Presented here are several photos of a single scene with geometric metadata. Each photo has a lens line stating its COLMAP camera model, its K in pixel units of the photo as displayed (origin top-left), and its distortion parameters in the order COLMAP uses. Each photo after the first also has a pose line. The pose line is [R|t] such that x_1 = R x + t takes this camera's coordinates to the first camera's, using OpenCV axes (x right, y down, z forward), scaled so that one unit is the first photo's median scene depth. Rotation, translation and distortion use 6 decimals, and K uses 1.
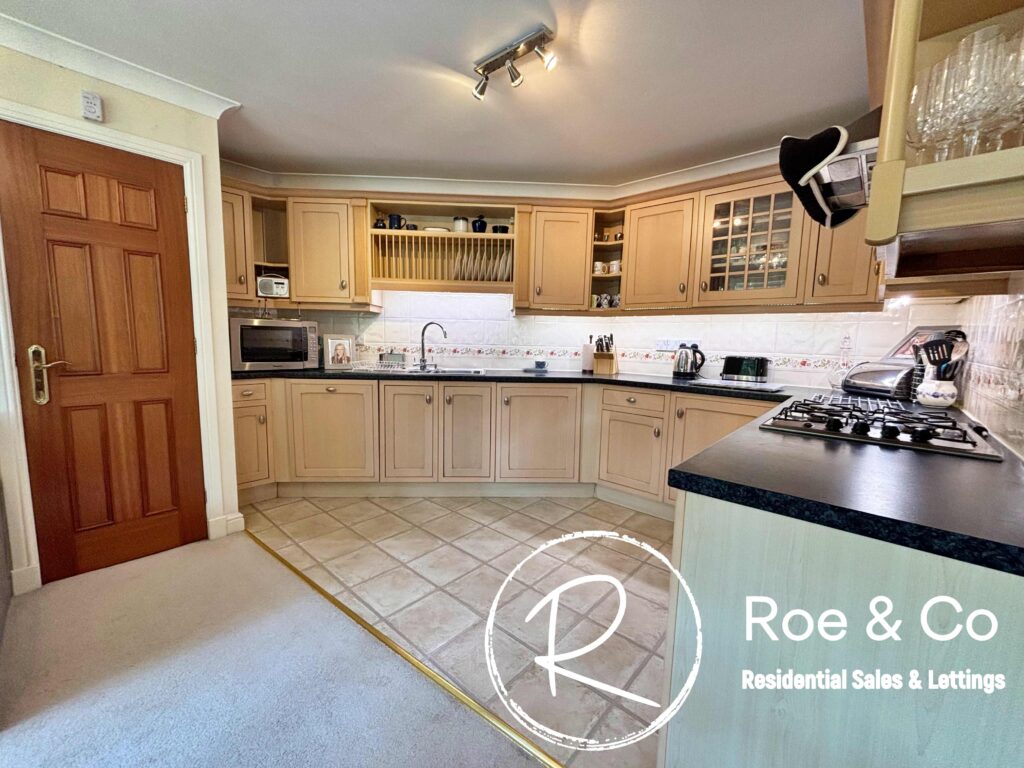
lens RADIAL K [[417.1, 0, 512.0], [0, 417.1, 384.0], [0, 0, 1]] dist [0.028315, -0.000049]
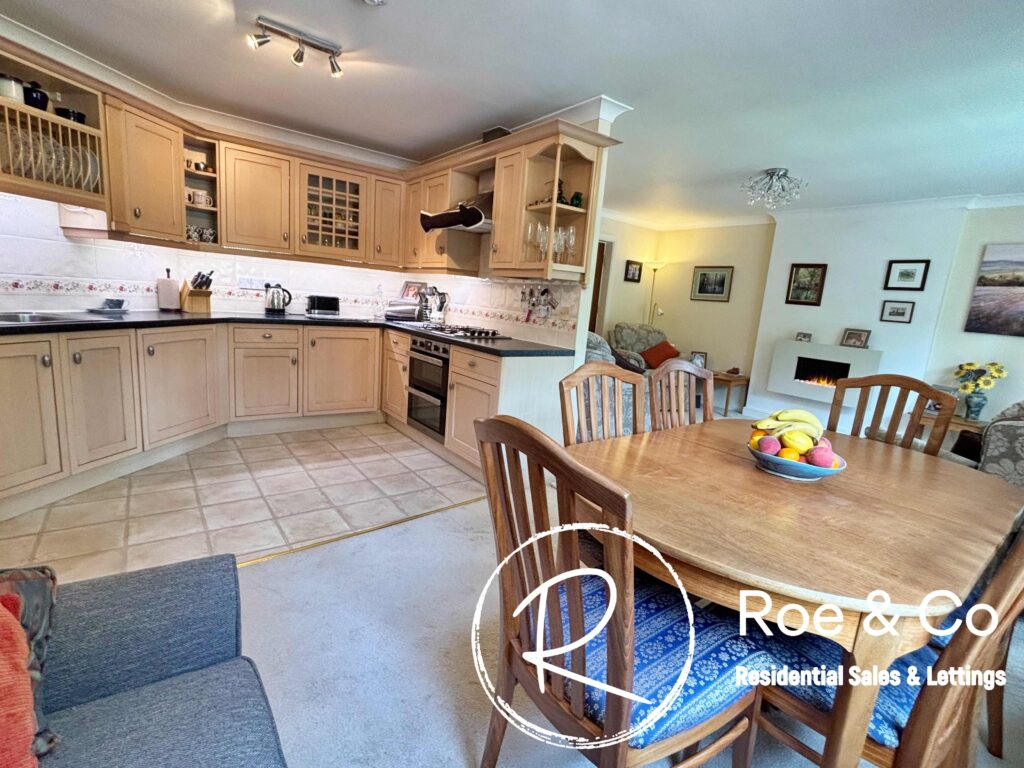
lens RADIAL K [[480.1, 0, 512.0], [0, 480.1, 384.0], [0, 0, 1]] dist [0.000558, -0.000339]
pose [[0.206892, -0.180624, 0.961546, -0.762226], [0.035762, 0.983550, 0.177063, -0.035586], [-0.977710, -0.002246, 0.209949, 0.092107]]
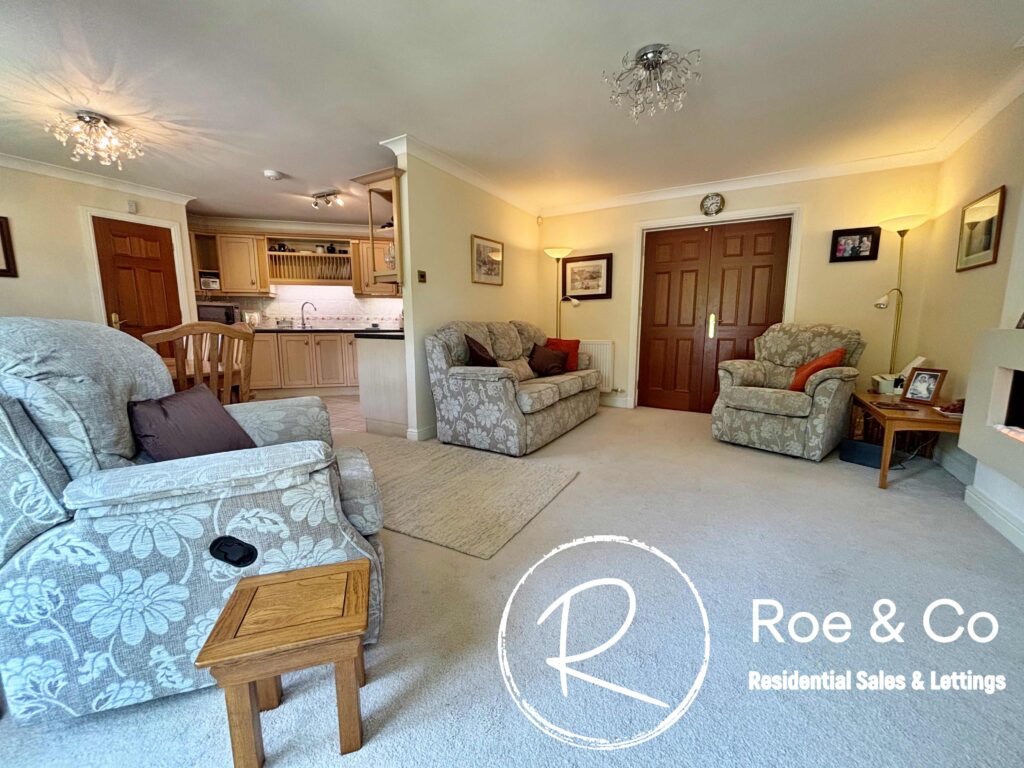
lens RADIAL K [[418.2, 0, 512.0], [0, 418.2, 384.0], [0, 0, 1]] dist [0.000118, 0.000268]
pose [[0.979391, -0.050960, 0.195441, 0.322430], [0.044134, 0.998259, 0.039129, 0.183729], [-0.197095, -0.029697, 0.979935, -1.014537]]
